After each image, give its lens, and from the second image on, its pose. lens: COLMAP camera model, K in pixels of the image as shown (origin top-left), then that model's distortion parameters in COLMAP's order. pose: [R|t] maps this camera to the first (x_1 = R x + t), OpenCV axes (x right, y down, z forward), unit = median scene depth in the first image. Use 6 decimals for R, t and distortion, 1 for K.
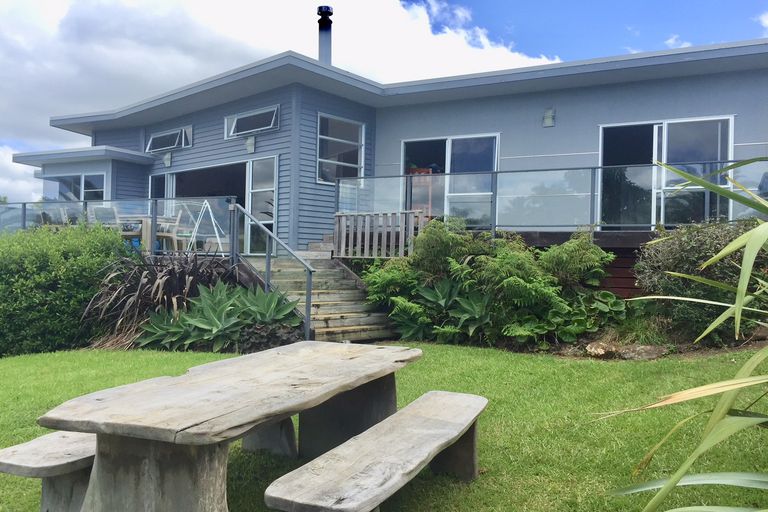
lens RADIAL K [[665.5, 0, 384.0], [0, 665.5, 256.0], [0, 0, 1]] dist [0.048708, 0.001043]
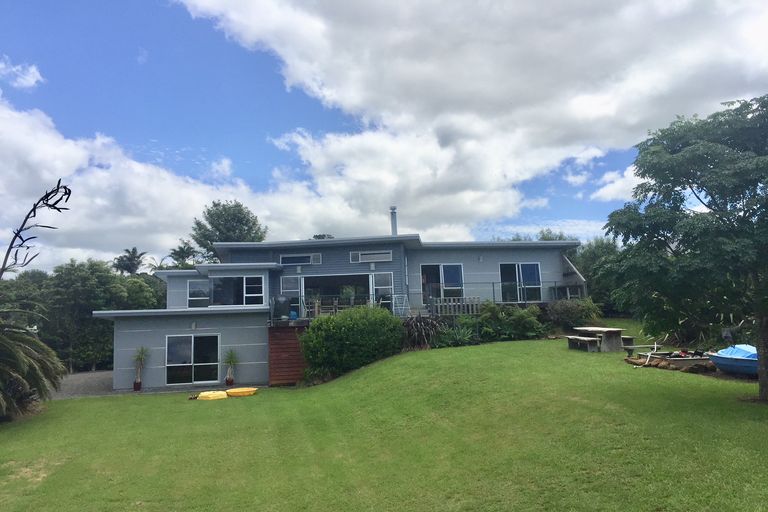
lens RADIAL K [[641.5, 0, 384.0], [0, 641.5, 256.0], [0, 0, 1]] dist [0.011371, 0.000811]
pose [[0.789580, 0.018581, 0.613366, -1.528578], [0.043034, 0.995404, -0.085552, -0.020017], [-0.612137, 0.093946, 0.785152, -0.706018]]
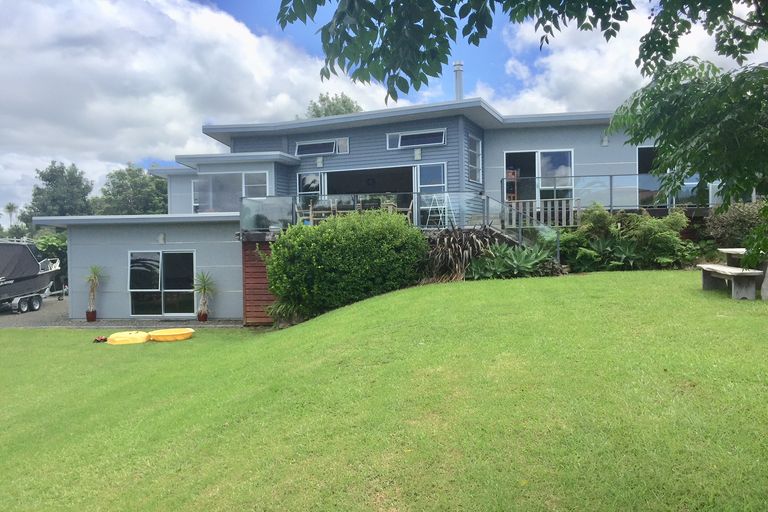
lens RADIAL K [[665.5, 0, 384.0], [0, 665.5, 256.0], [0, 0, 1]] dist [0.048708, 0.001043]
pose [[0.943476, -0.039371, 0.329094, -0.793332], [0.032864, 0.999139, 0.025314, 0.016869], [-0.329807, -0.013068, 0.943958, -0.369267]]
